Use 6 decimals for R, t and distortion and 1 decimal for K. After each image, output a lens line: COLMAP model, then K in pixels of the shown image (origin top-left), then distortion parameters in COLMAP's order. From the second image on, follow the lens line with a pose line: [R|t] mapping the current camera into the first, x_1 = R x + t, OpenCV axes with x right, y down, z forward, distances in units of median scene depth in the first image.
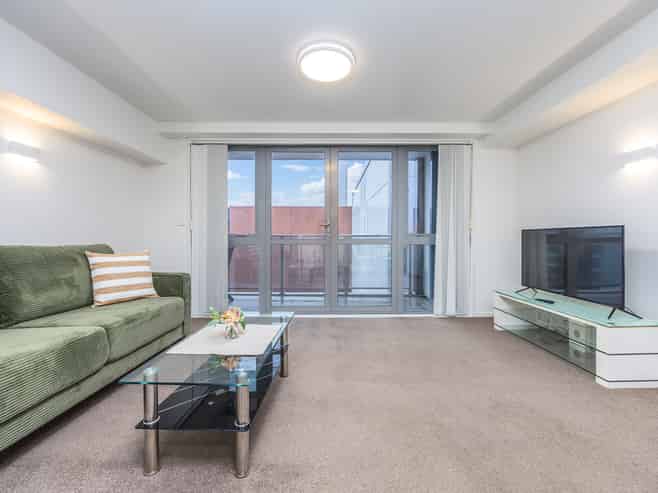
lens RADIAL K [[279.9, 0, 330.0], [0, 279.9, 244.2], [0, 0, 1]] dist [0.001141, 0.000014]
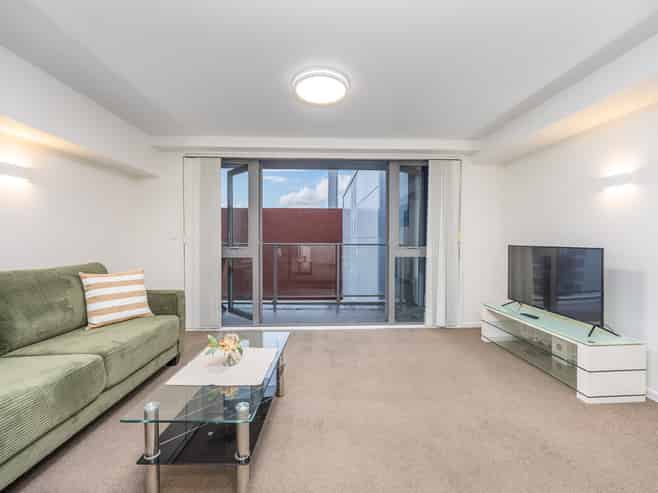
lens RADIAL K [[277.2, 0, 329.0], [0, 277.2, 246.5], [0, 0, 1]] dist [0.000622, 0.000260]
pose [[0.999543, -0.000214, 0.030213, -0.013934], [-0.000011, 0.999972, 0.007444, -0.072786], [-0.030213, -0.007441, 0.999516, -0.011259]]
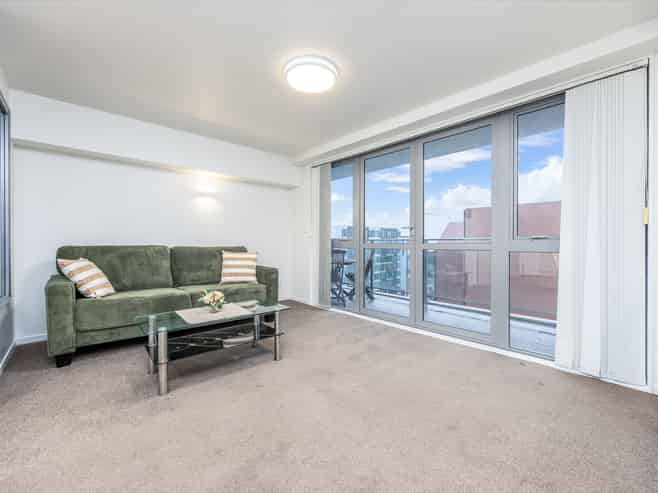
lens RADIAL K [[279.9, 0, 330.0], [0, 279.9, 244.2], [0, 0, 1]] dist [0.001141, 0.000014]
pose [[0.684485, 0.004632, -0.729013, 0.760584], [-0.013424, 0.999890, -0.006251, -0.009556], [0.728904, 0.014065, 0.684472, 0.313414]]
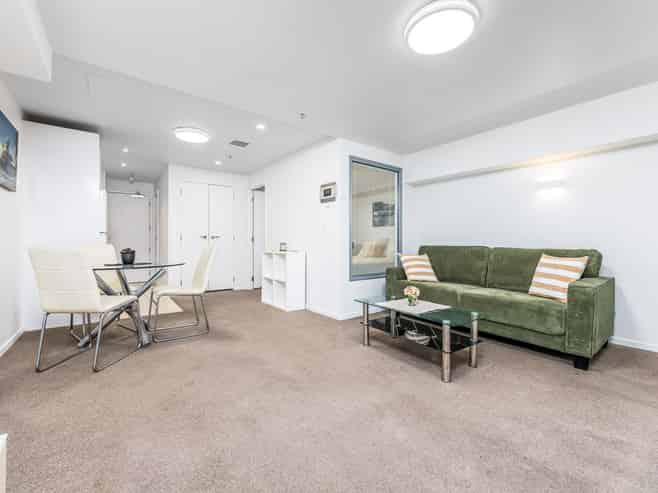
lens RADIAL K [[279.9, 0, 330.0], [0, 279.9, 244.2], [0, 0, 1]] dist [0.001141, 0.000014]
pose [[-0.789997, -0.015682, -0.612910, 0.680057], [-0.028744, 0.999521, 0.011474, -0.004691], [0.612437, 0.026681, -0.790069, 1.374952]]
